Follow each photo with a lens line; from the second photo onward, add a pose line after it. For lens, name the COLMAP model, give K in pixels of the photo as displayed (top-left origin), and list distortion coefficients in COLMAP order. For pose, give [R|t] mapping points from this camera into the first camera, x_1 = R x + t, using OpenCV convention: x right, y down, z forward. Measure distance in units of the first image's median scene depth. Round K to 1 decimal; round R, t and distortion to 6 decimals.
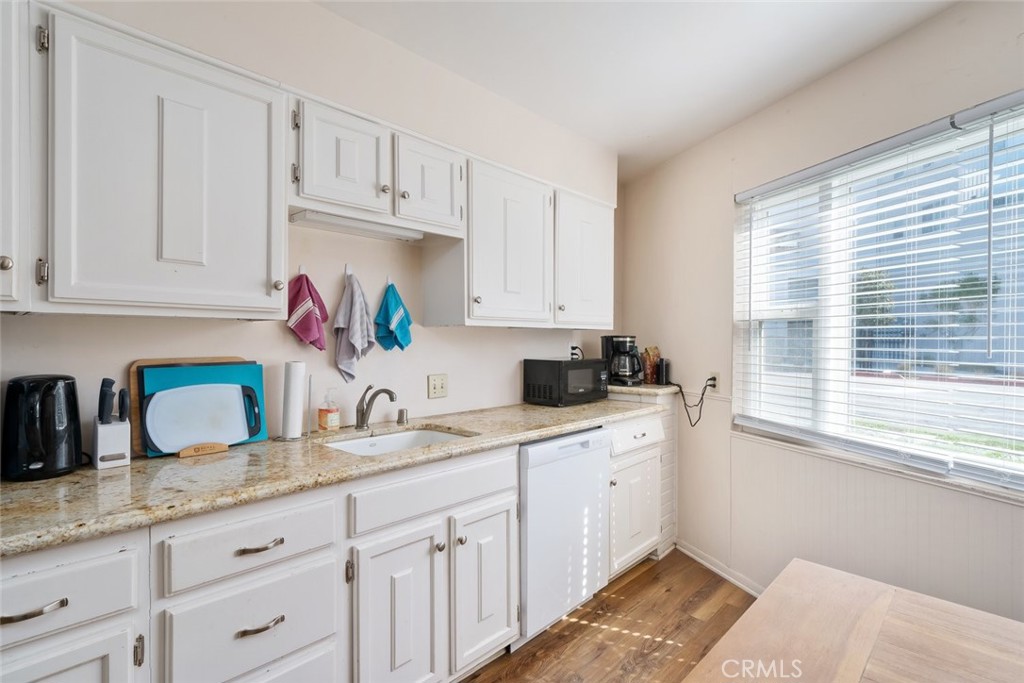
lens RADIAL K [[483.6, 0, 500.0], [0, 483.6, 335.9], [0, 0, 1]] dist [0.002983, 0.000140]
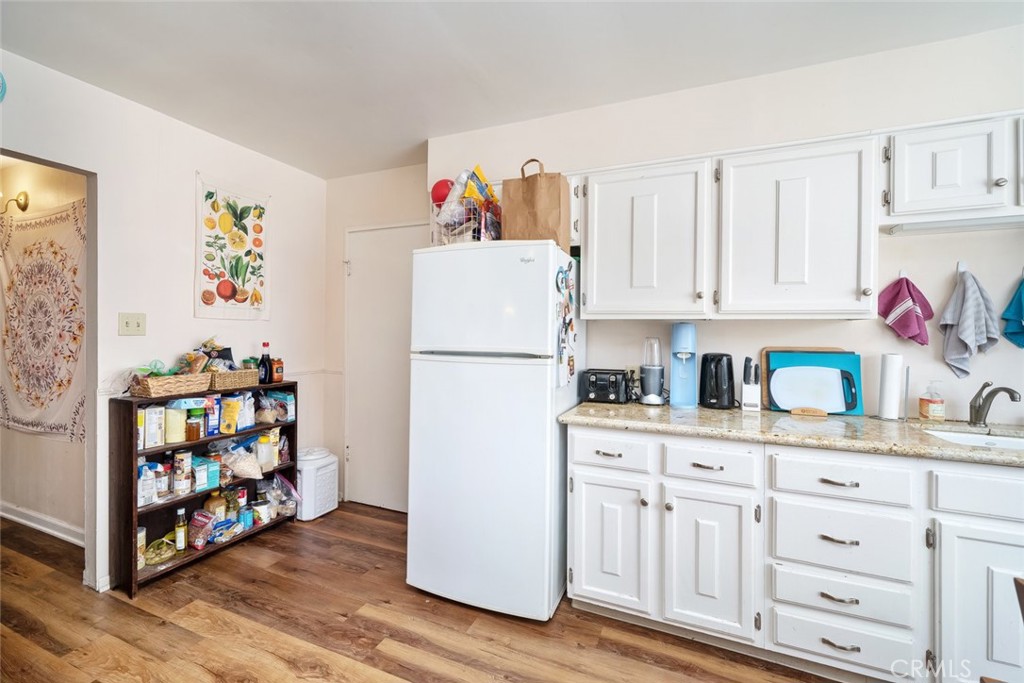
lens RADIAL K [[398.2, 0, 513.1], [0, 398.2, 337.6], [0, 0, 1]] dist [0.000016, -0.000054]
pose [[0.320878, 0.016498, -0.946977, 0.215234], [-0.000853, 0.999853, 0.017130, -0.002025], [0.947120, -0.004689, 0.320845, -0.195009]]
